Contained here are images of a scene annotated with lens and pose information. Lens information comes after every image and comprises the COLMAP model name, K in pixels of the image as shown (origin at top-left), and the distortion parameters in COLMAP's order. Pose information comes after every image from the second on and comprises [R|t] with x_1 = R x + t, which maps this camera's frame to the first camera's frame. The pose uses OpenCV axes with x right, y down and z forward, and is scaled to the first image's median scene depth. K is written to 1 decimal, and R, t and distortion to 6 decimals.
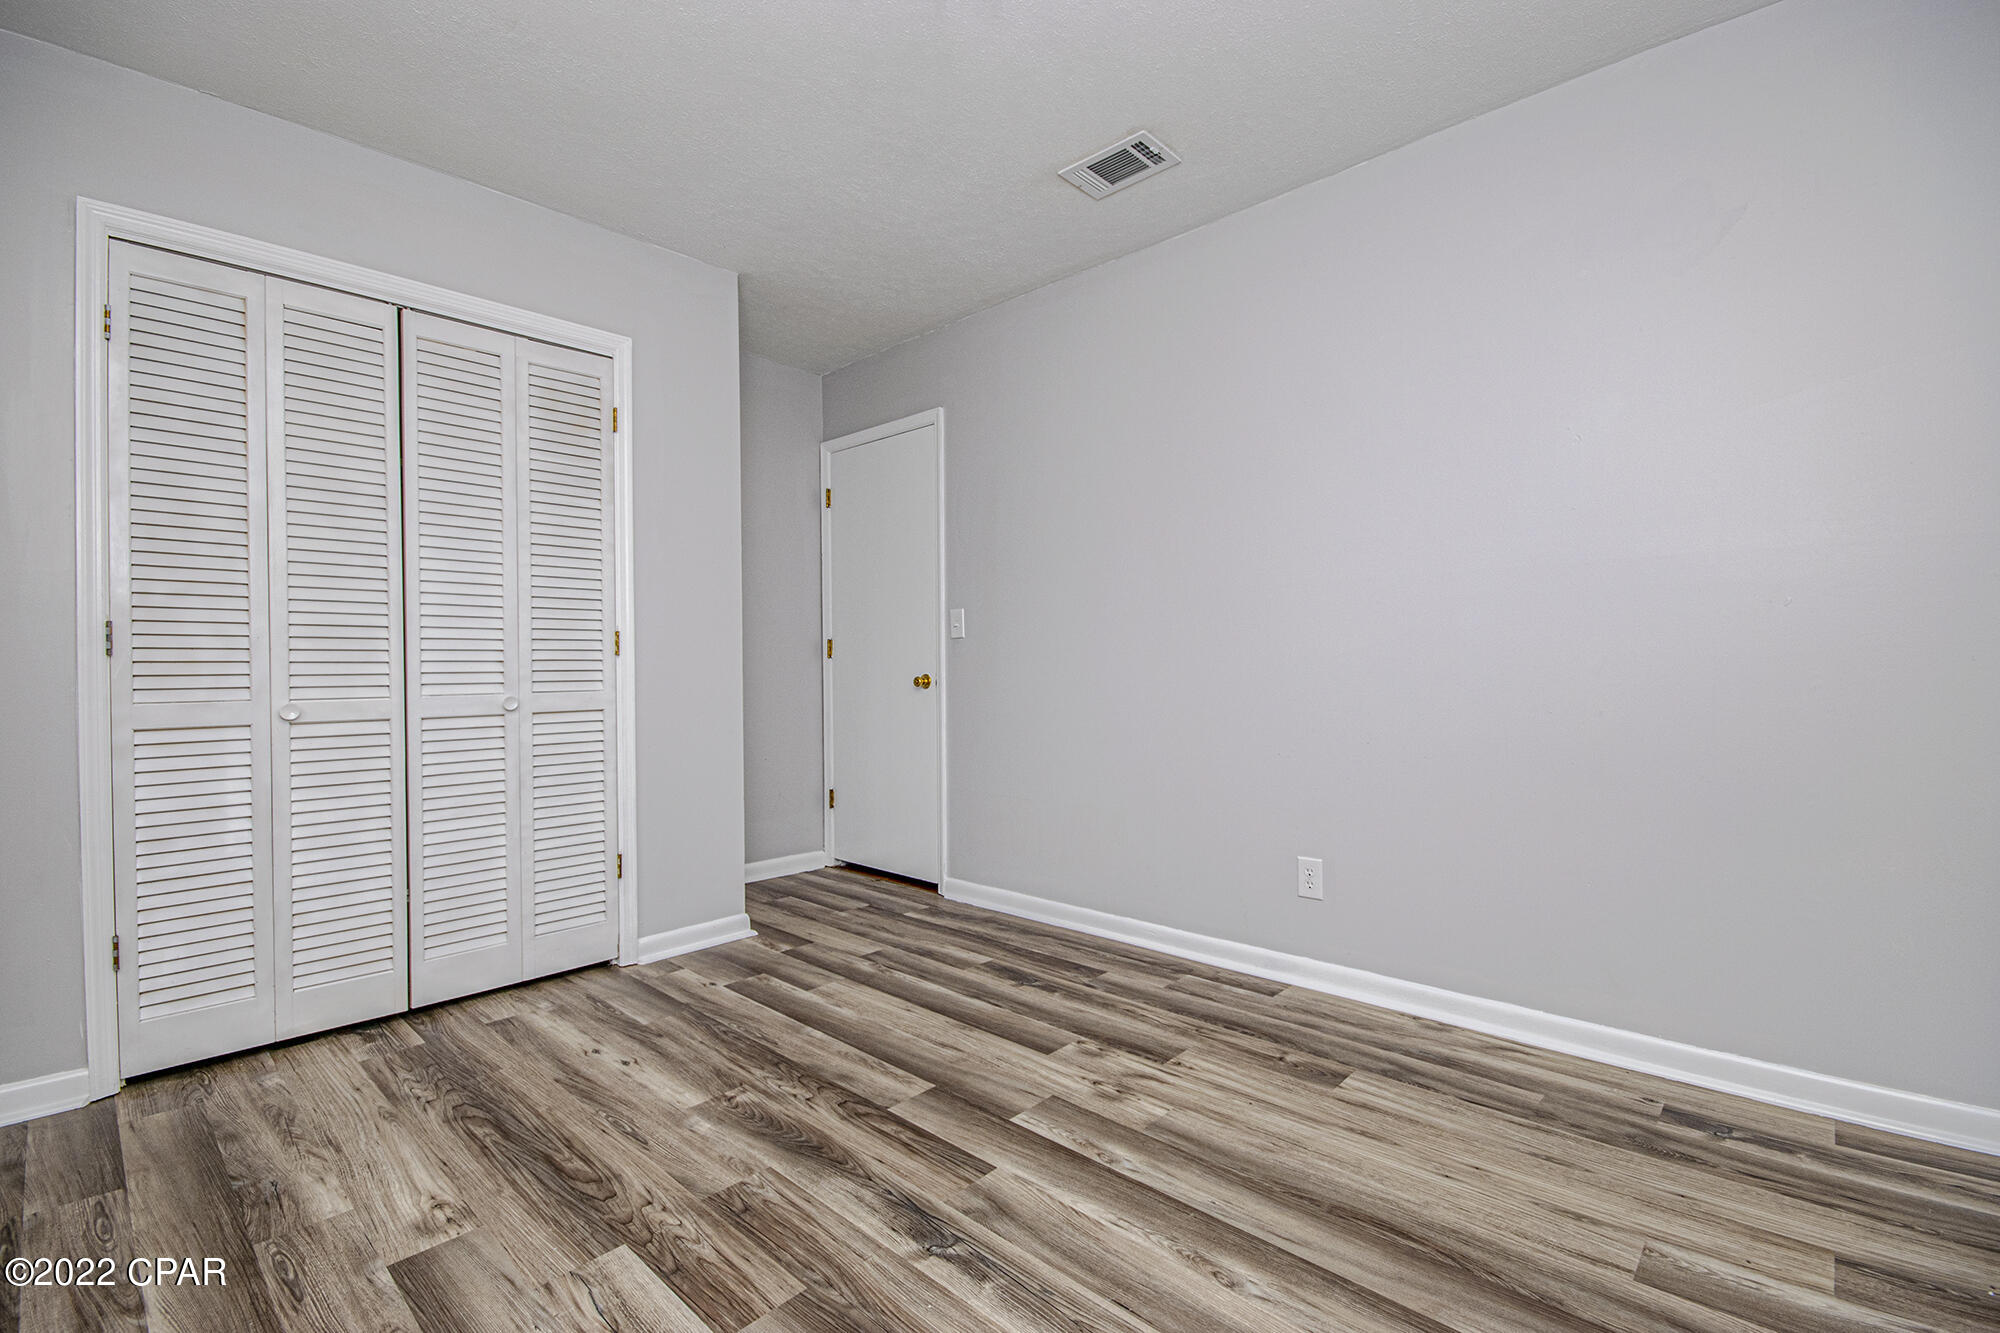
lens RADIAL K [[874.9, 0, 995.7], [0, 874.9, 668.2], [0, 0, 1]] dist [0.001063, -0.009299]
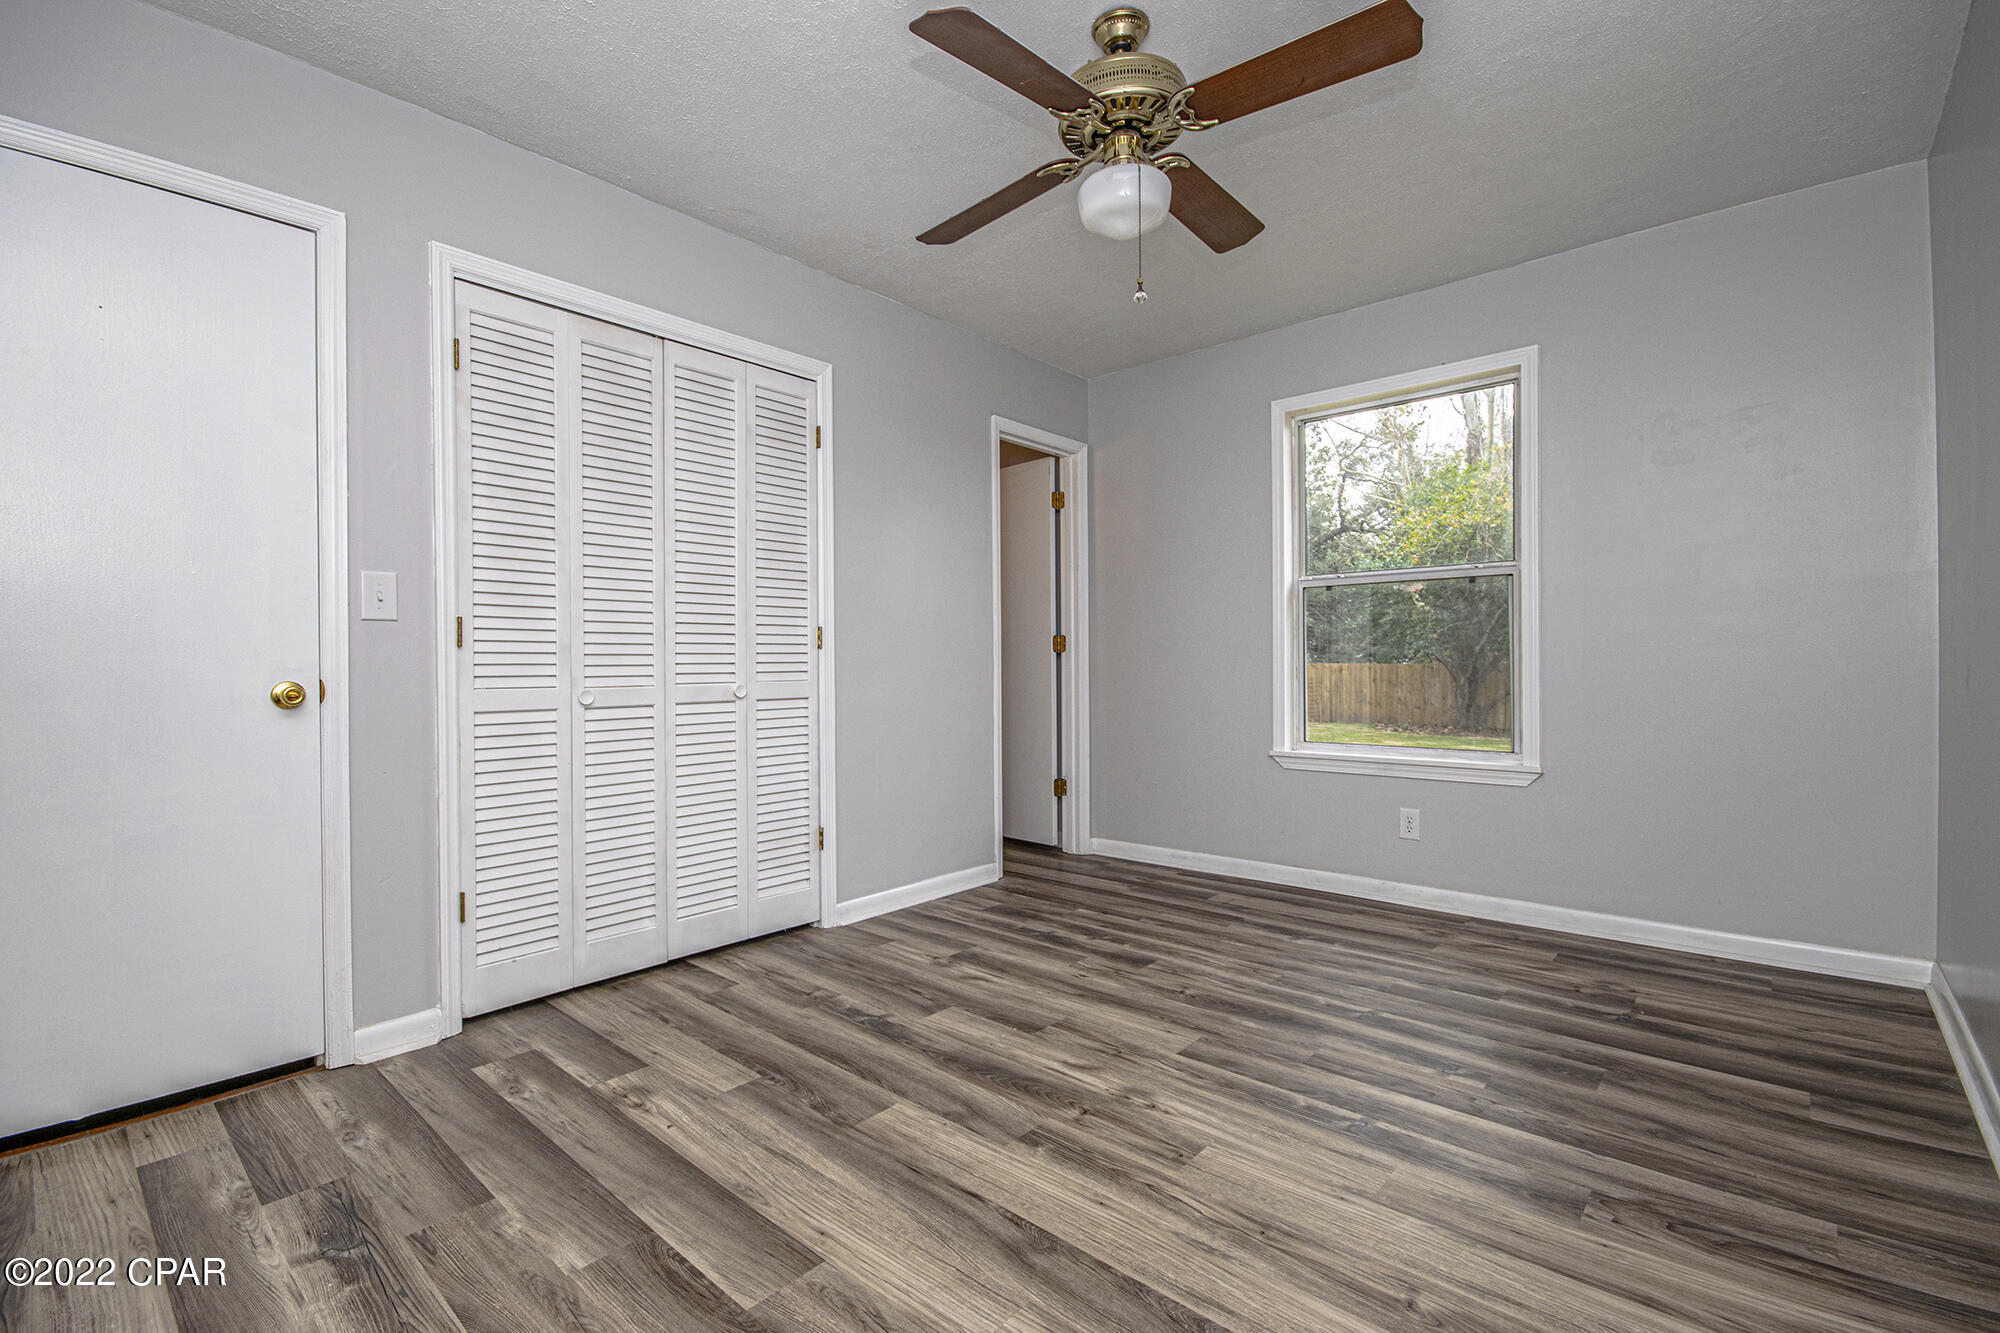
lens RADIAL K [[891.1, 0, 981.4], [0, 891.1, 665.2], [0, 0, 1]] dist [0.002559, -0.012737]
pose [[0.999744, -0.000300, 0.022607, -0.322123], [0.000344, 0.999998, -0.001944, 0.010990], [-0.022606, 0.001951, 0.999743, -0.174737]]
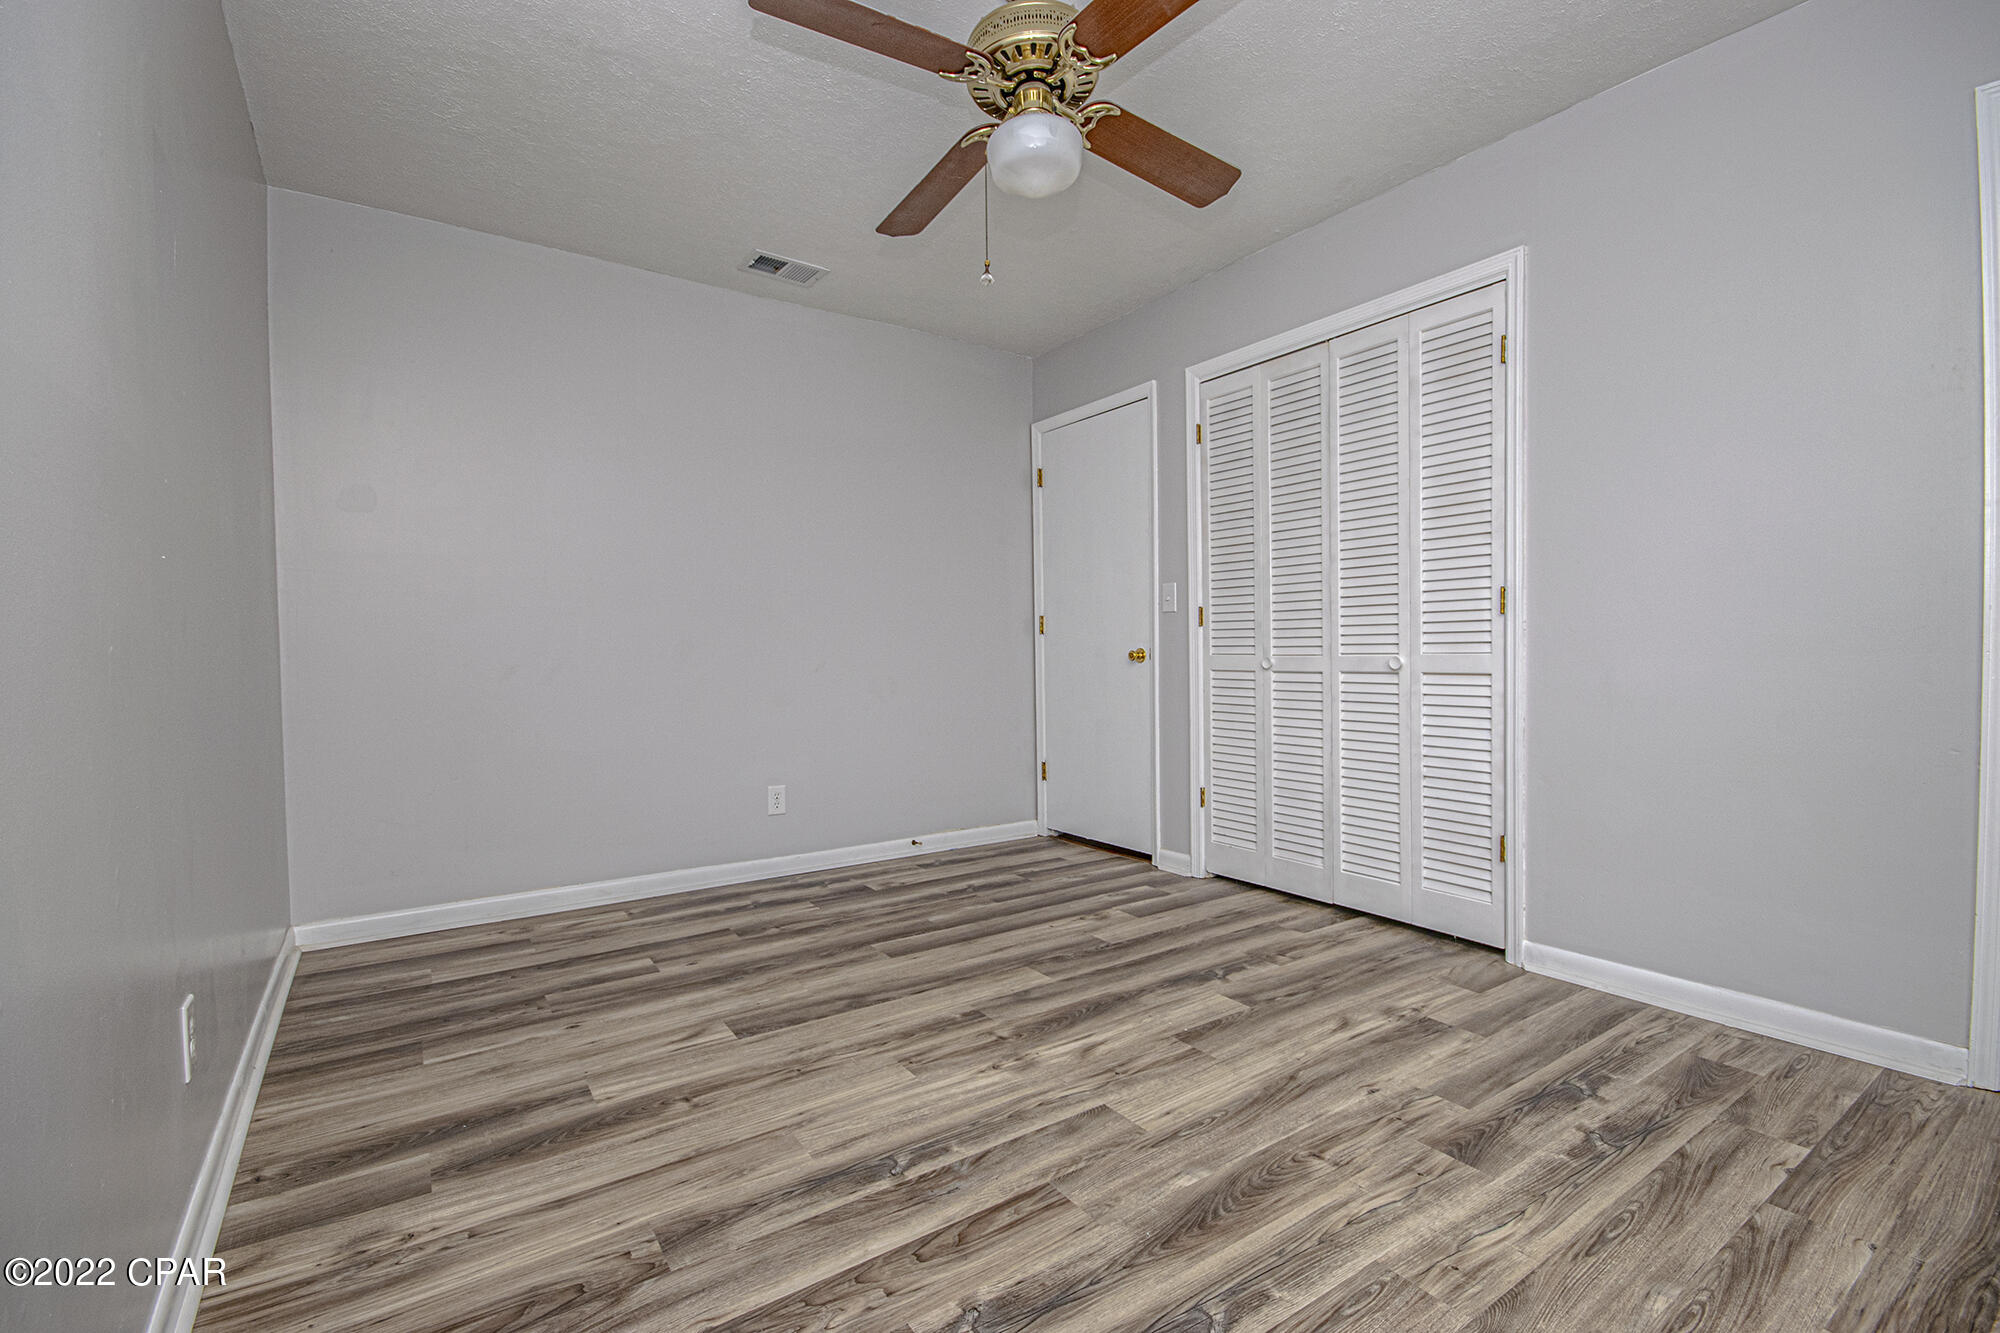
lens RADIAL K [[874.9, 0, 995.7], [0, 874.9, 668.2], [0, 0, 1]] dist [0.001063, -0.009299]
pose [[-0.217624, 0.032053, -0.975506, 0.708462], [0.009545, 0.999483, 0.030712, 0.010691], [0.975986, -0.002628, -0.217818, 0.881576]]
